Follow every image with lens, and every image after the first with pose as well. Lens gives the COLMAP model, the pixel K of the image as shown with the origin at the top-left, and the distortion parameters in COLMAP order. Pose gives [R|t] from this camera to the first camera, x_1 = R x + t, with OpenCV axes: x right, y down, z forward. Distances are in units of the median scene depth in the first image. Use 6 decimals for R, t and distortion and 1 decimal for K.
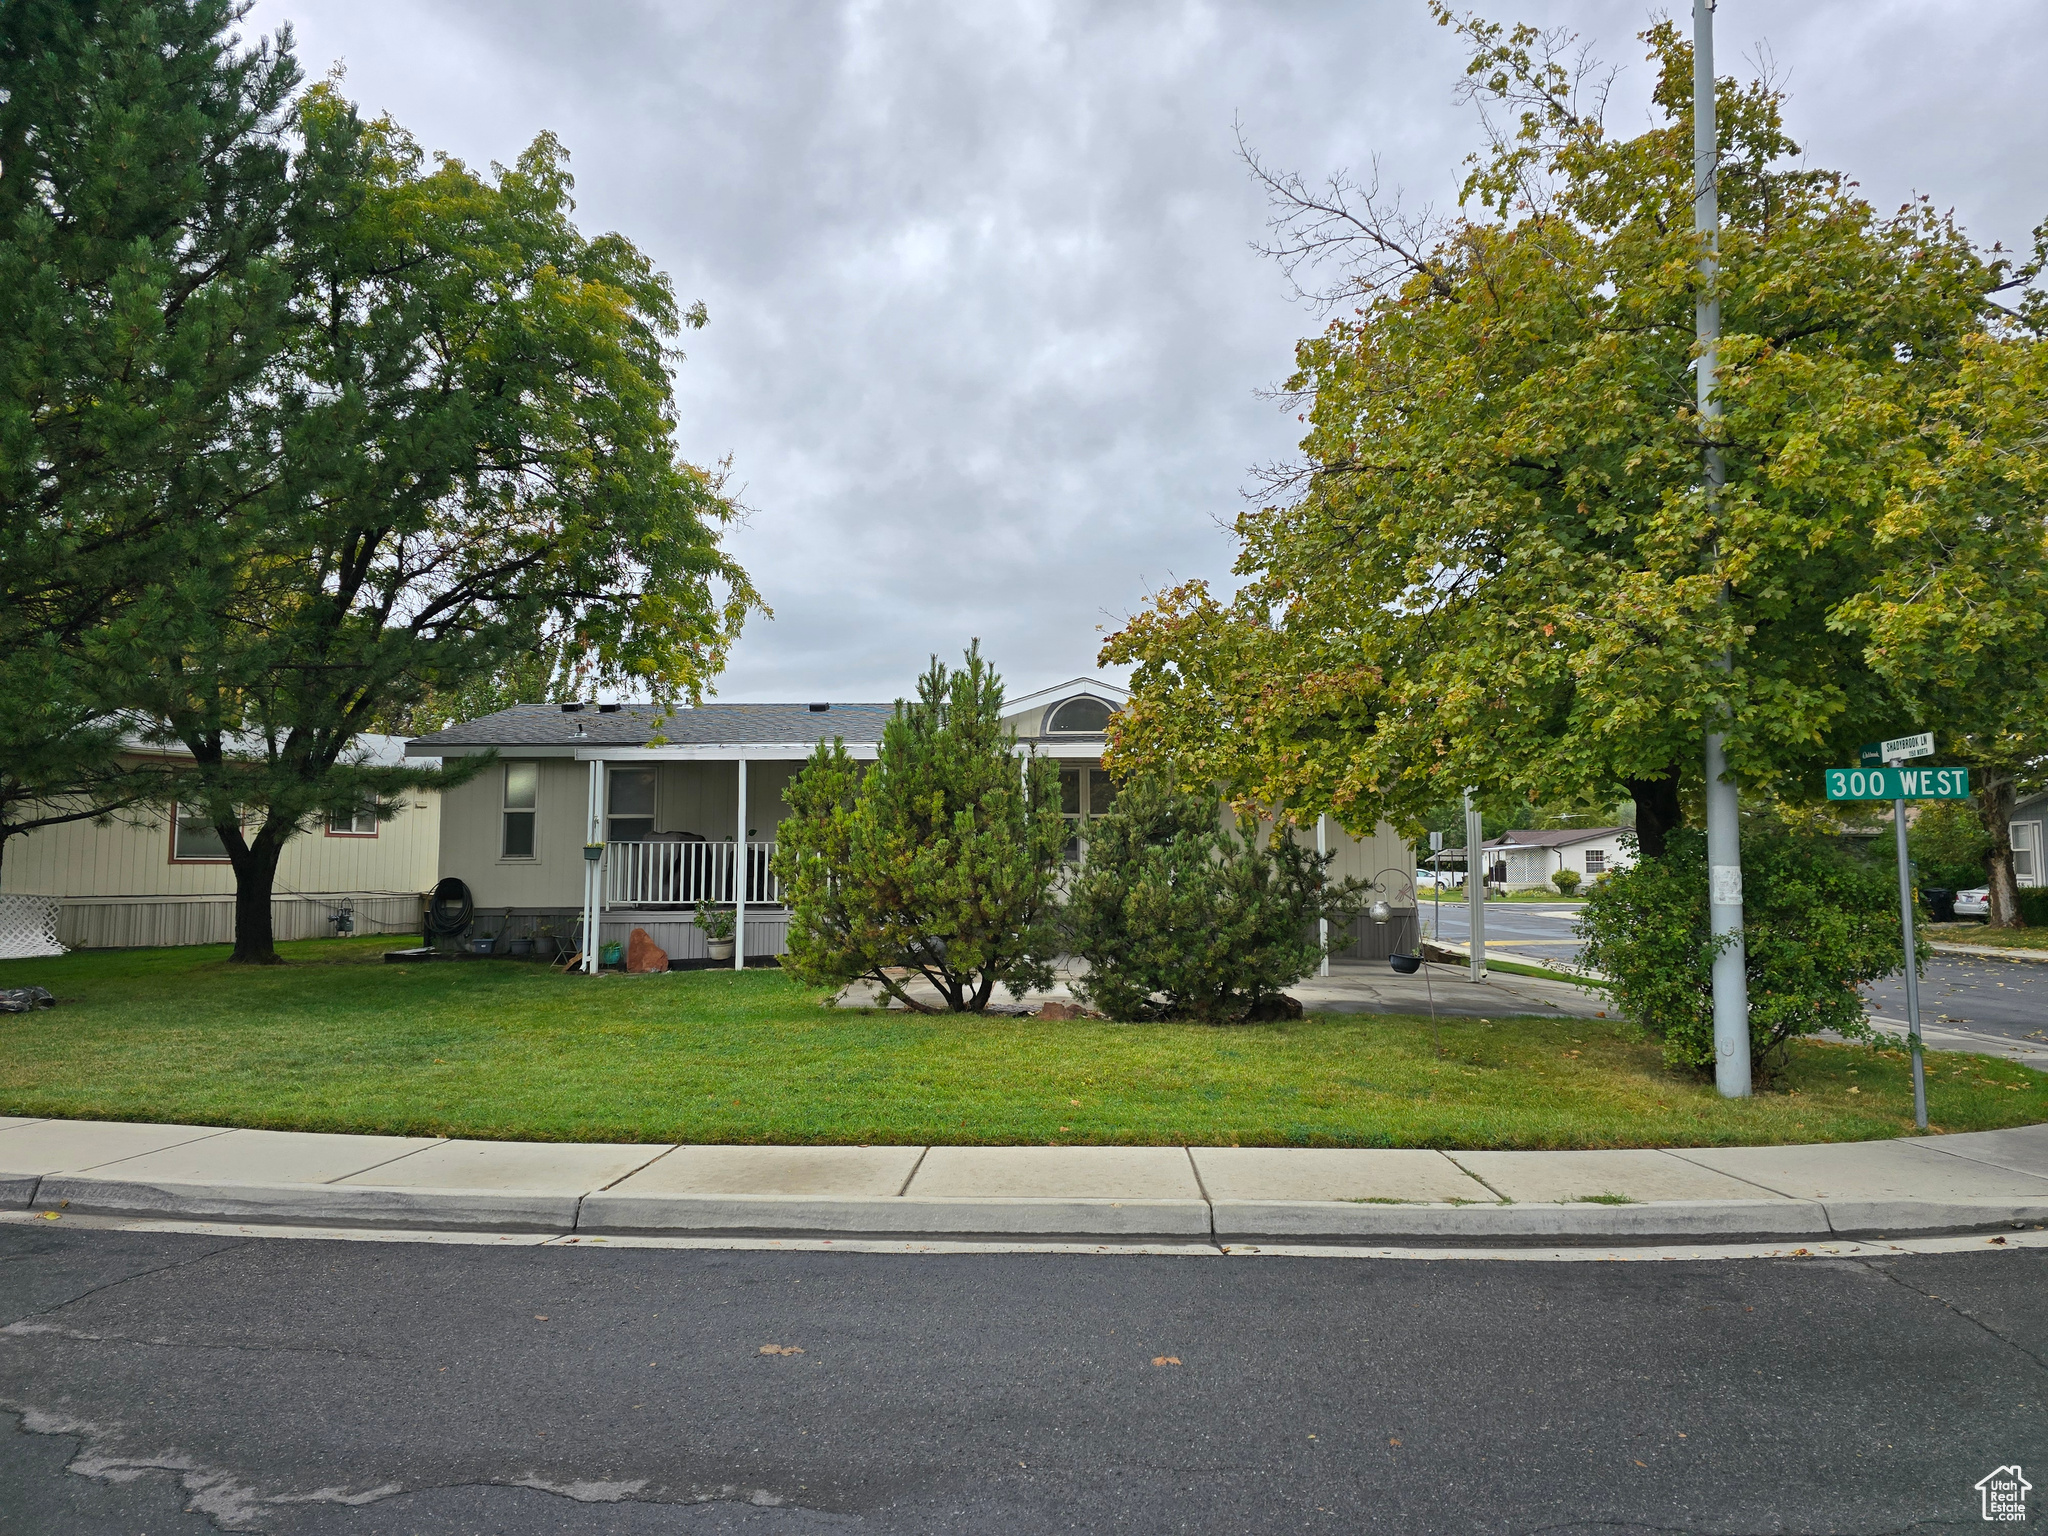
lens RADIAL K [[1313.2, 0, 1032.8], [0, 1313.2, 724.9], [0, 0, 1]] dist [0.084480, -0.108892]
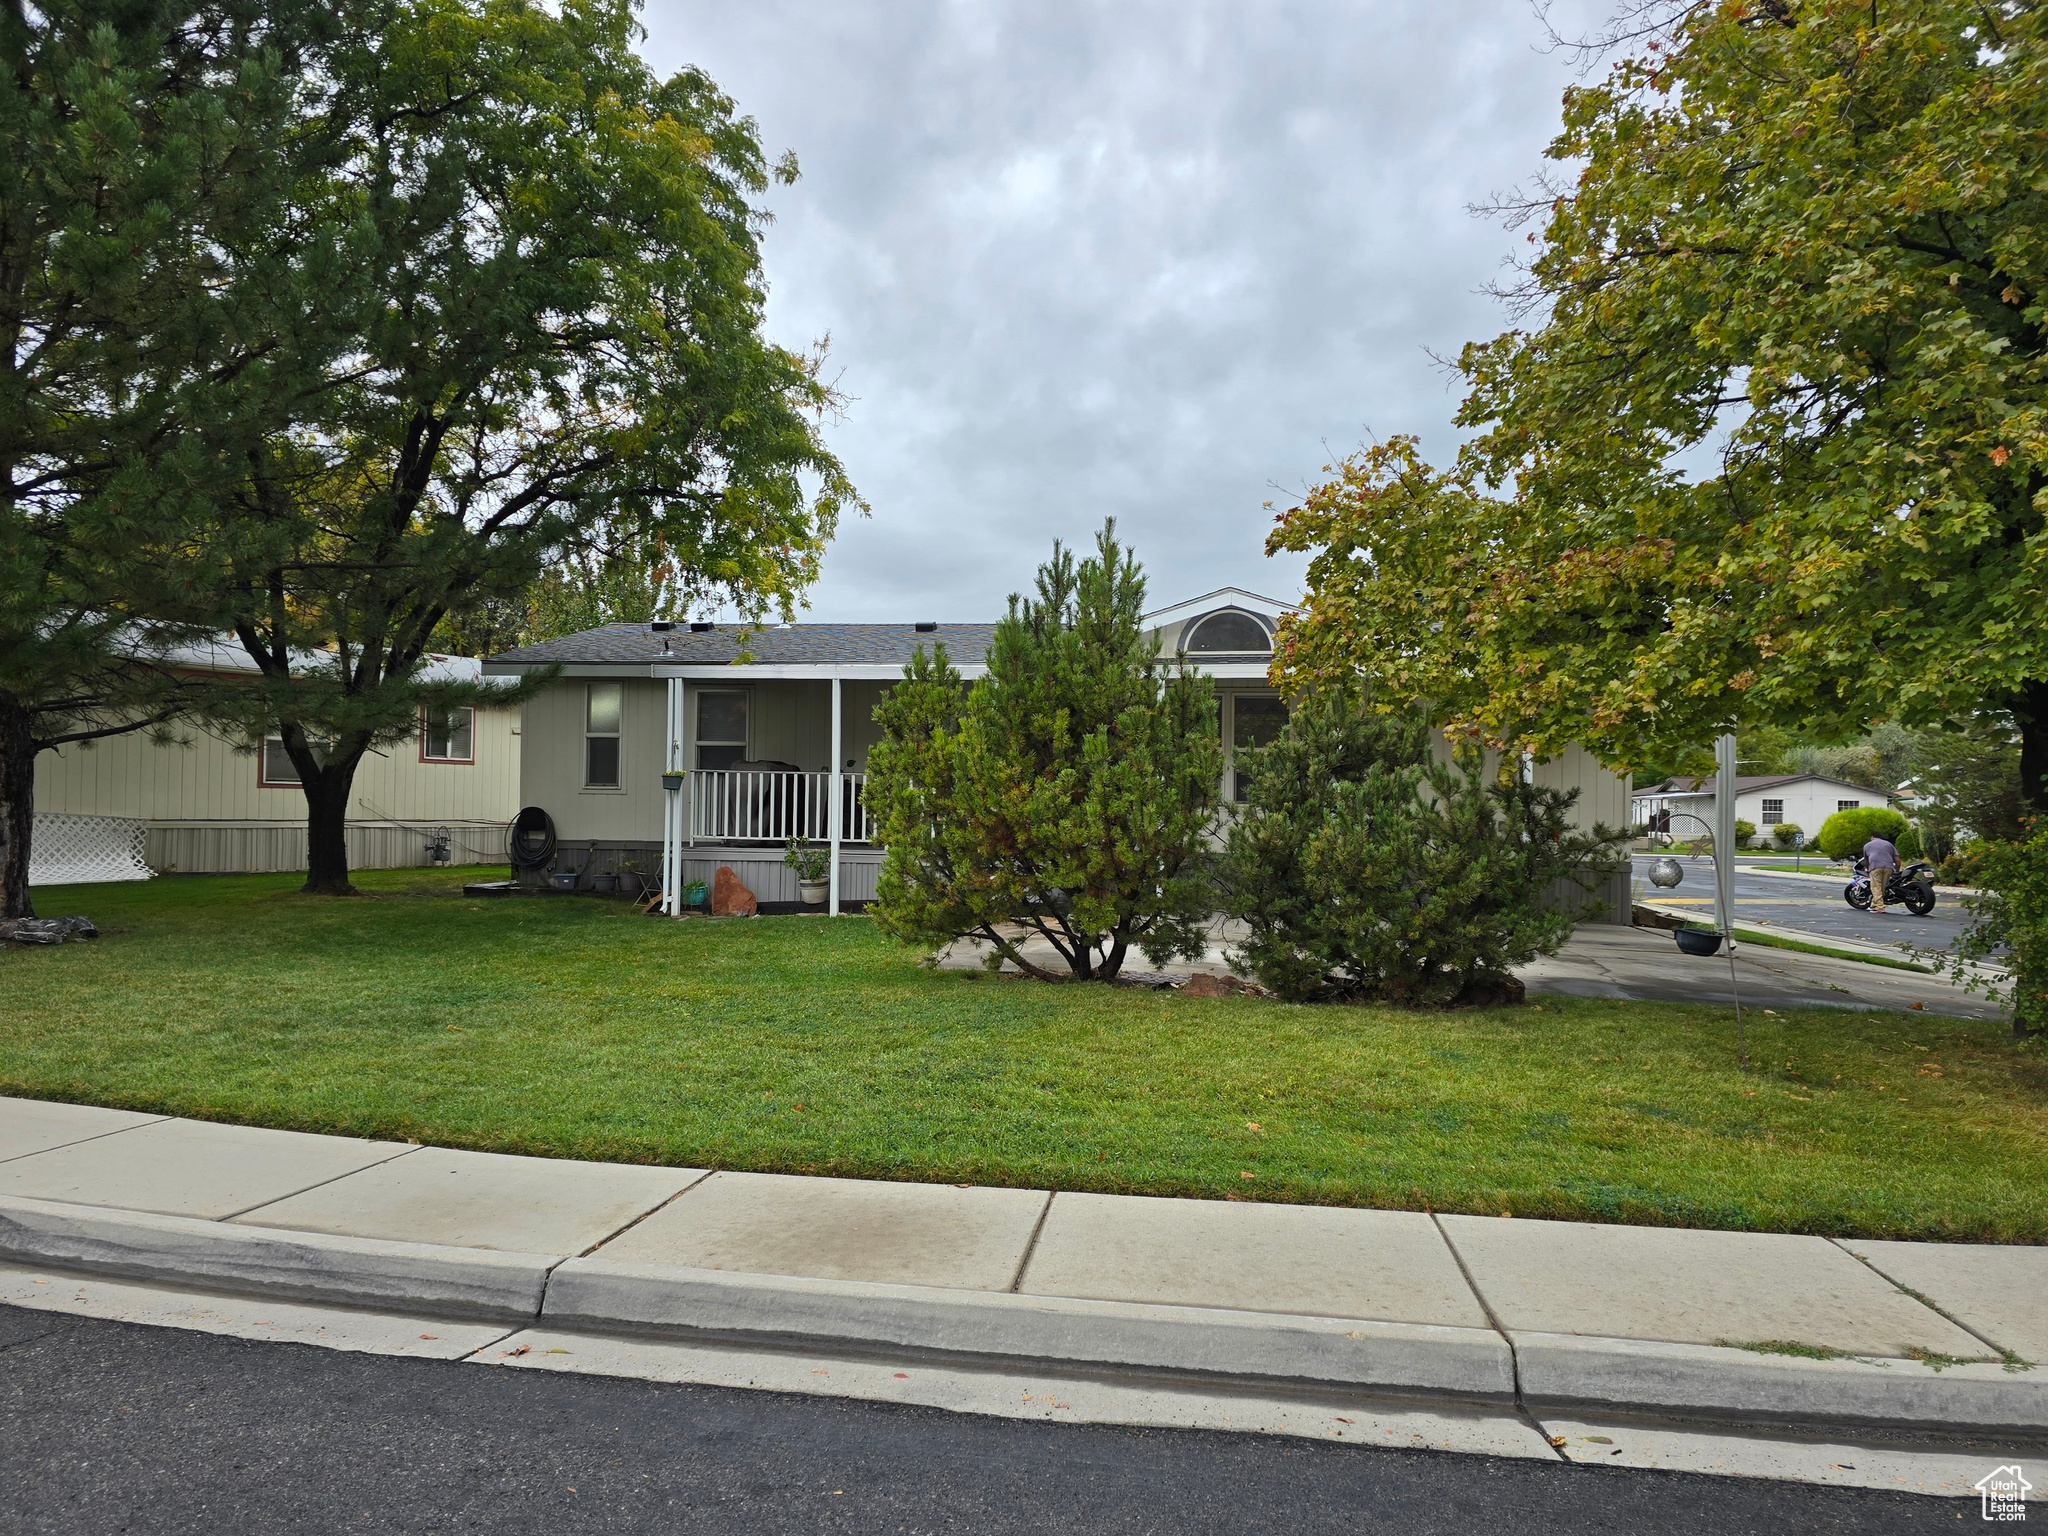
lens RADIAL K [[1373.3, 0, 1024.0], [0, 1373.3, 768.0], [0, 0, 1]] dist [0.002016, -0.002413]
pose [[0.995562, 0.014224, -0.093023, -0.017218], [-0.006873, 0.996861, 0.078867, 0.020333], [0.093853, -0.077877, 0.992536, 0.168023]]
